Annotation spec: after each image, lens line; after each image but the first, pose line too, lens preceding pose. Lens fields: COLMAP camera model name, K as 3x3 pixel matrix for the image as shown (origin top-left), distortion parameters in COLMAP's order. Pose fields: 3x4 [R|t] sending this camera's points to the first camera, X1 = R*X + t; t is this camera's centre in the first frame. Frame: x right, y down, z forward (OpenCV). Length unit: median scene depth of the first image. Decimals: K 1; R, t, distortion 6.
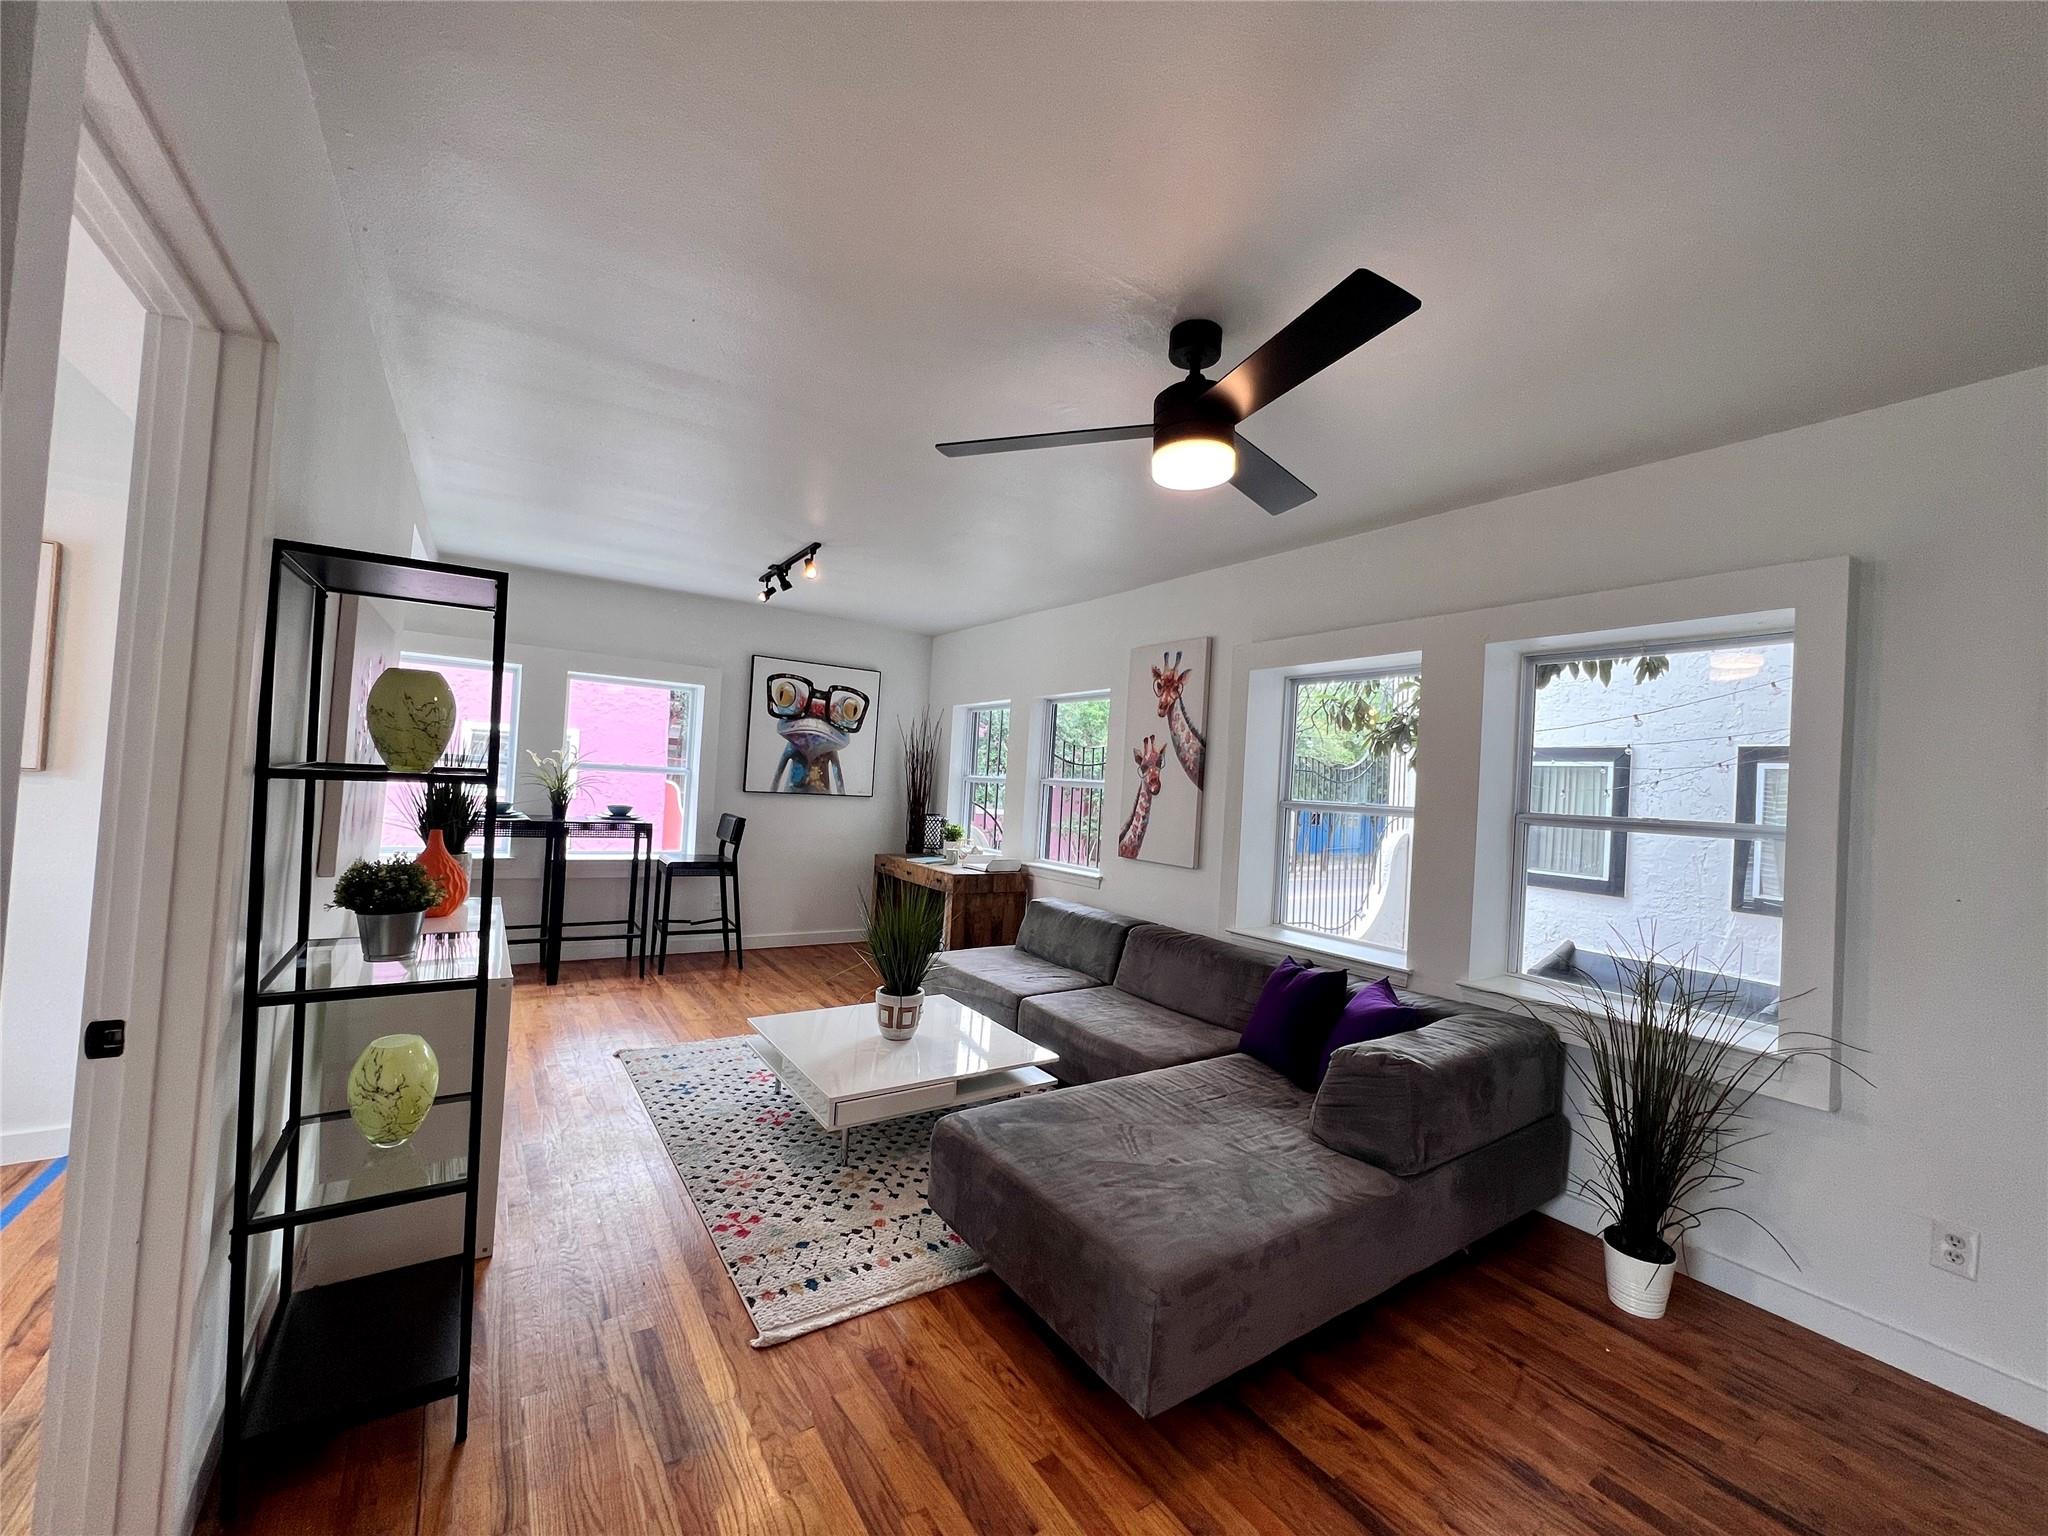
lens RADIAL K [[824.7, 0, 1027.0], [0, 824.7, 776.1], [0, 0, 1]] dist [-0.001087, 0.000726]
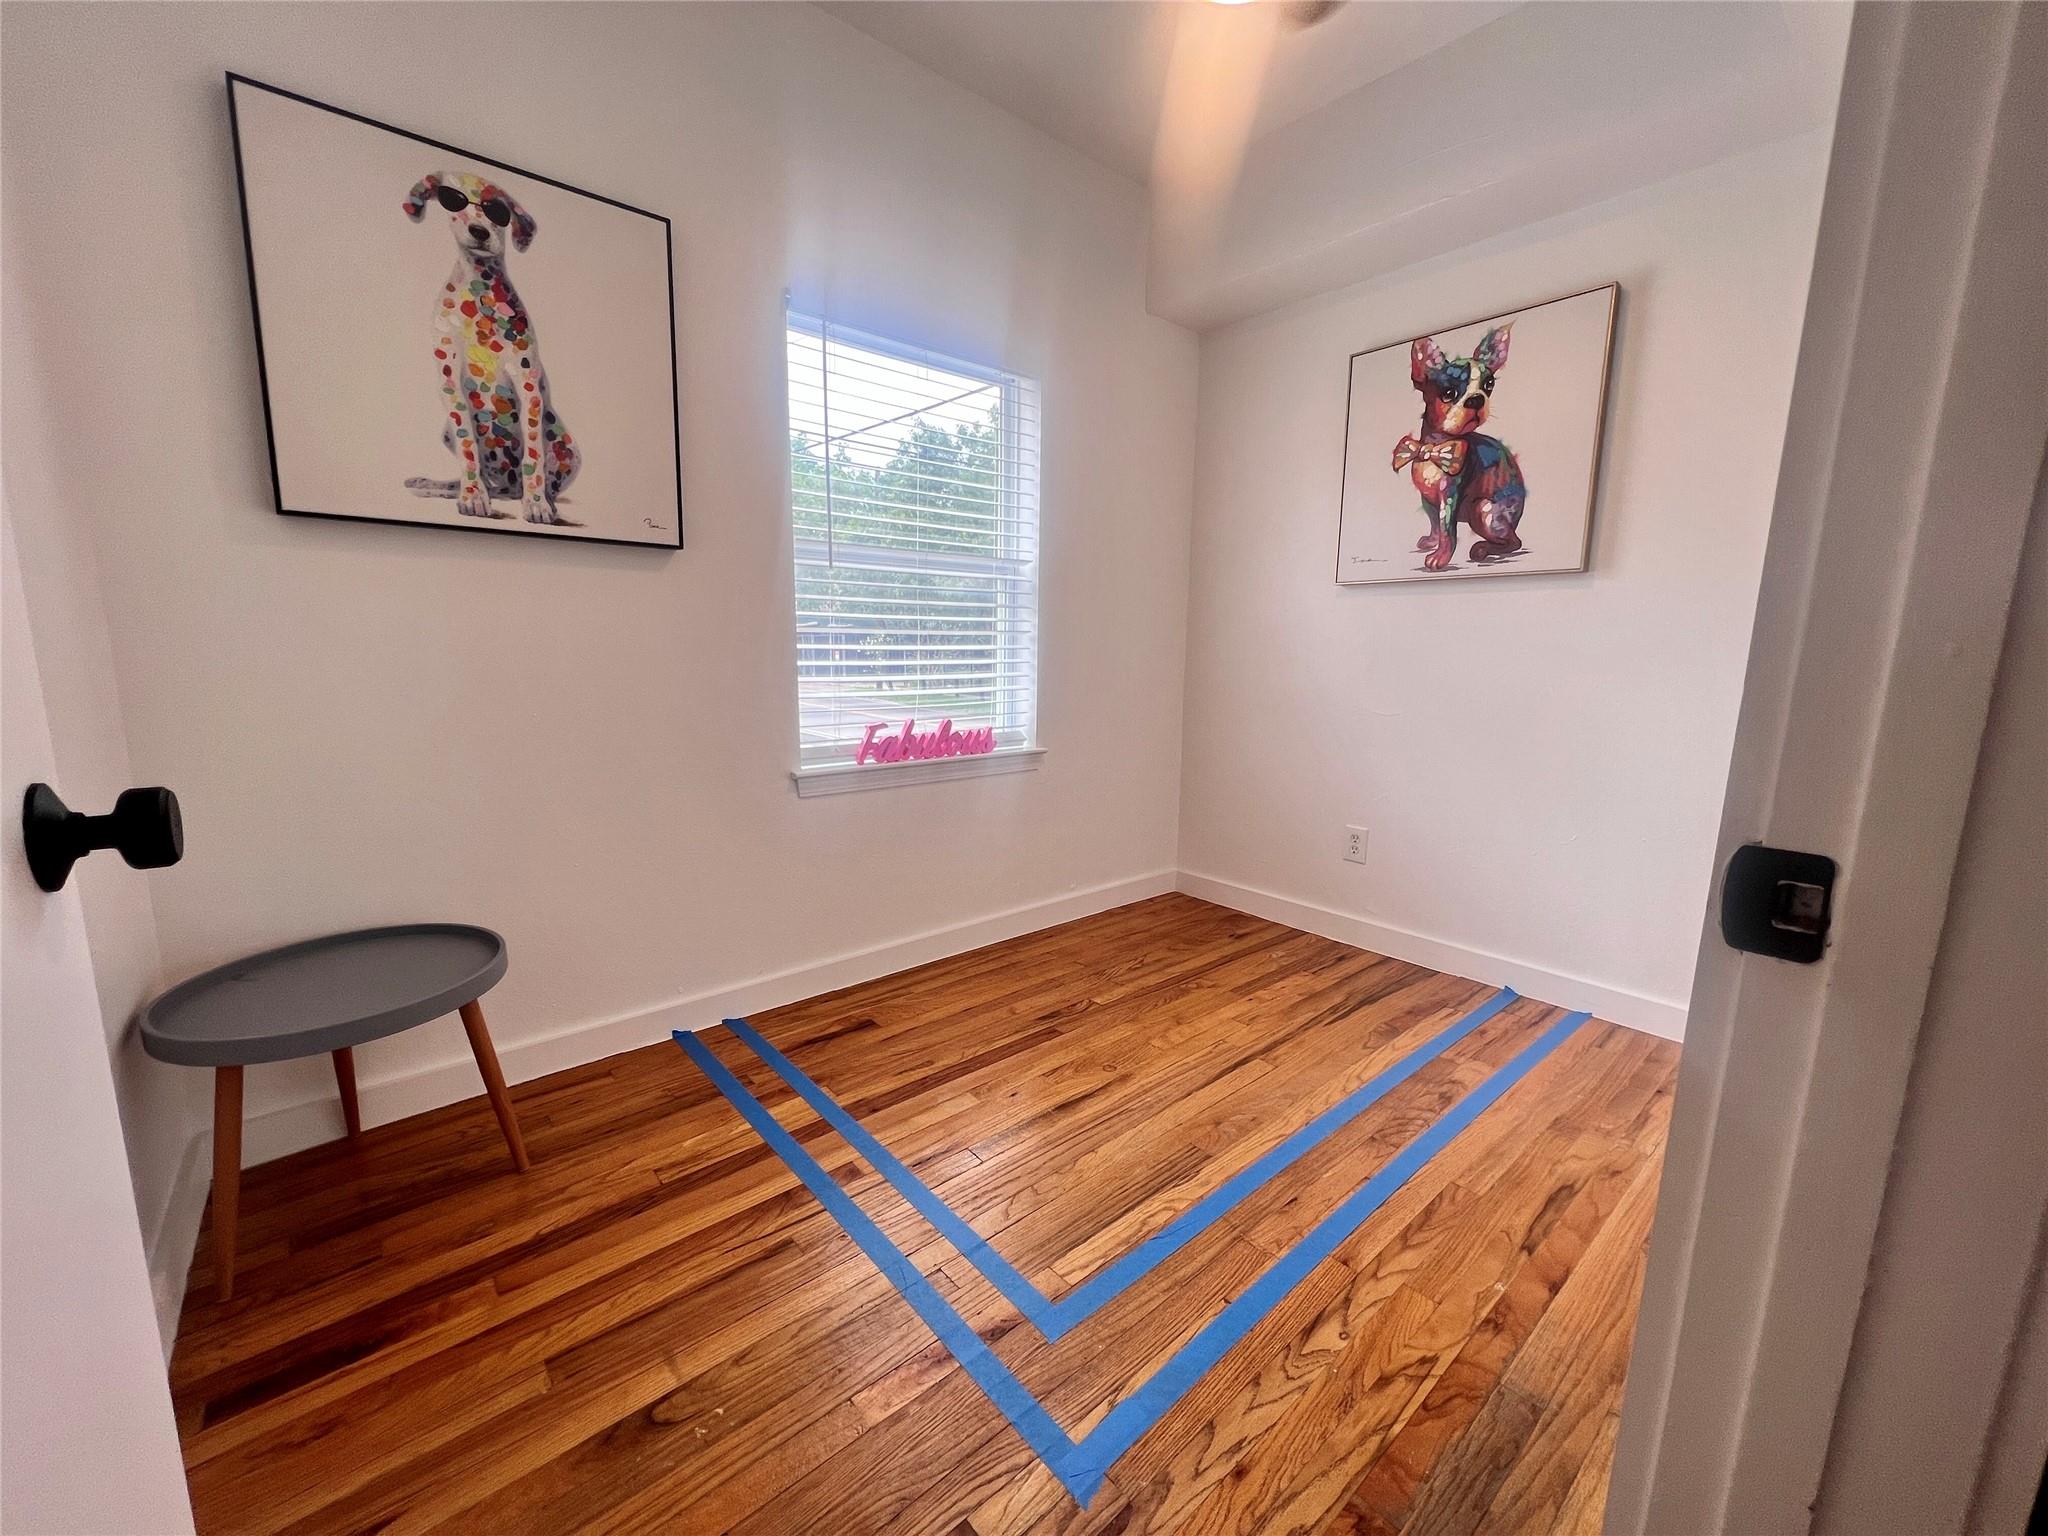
lens RADIAL K [[810.5, 0, 1024.0], [0, 810.5, 768.0], [0, 0, 1]] dist [-0.000379, -0.000076]
pose [[0.111808, 0.101289, -0.988554, -0.823515], [0.009812, 0.994631, 0.103022, 0.224889], [0.993681, -0.021218, 0.110214, 0.654456]]
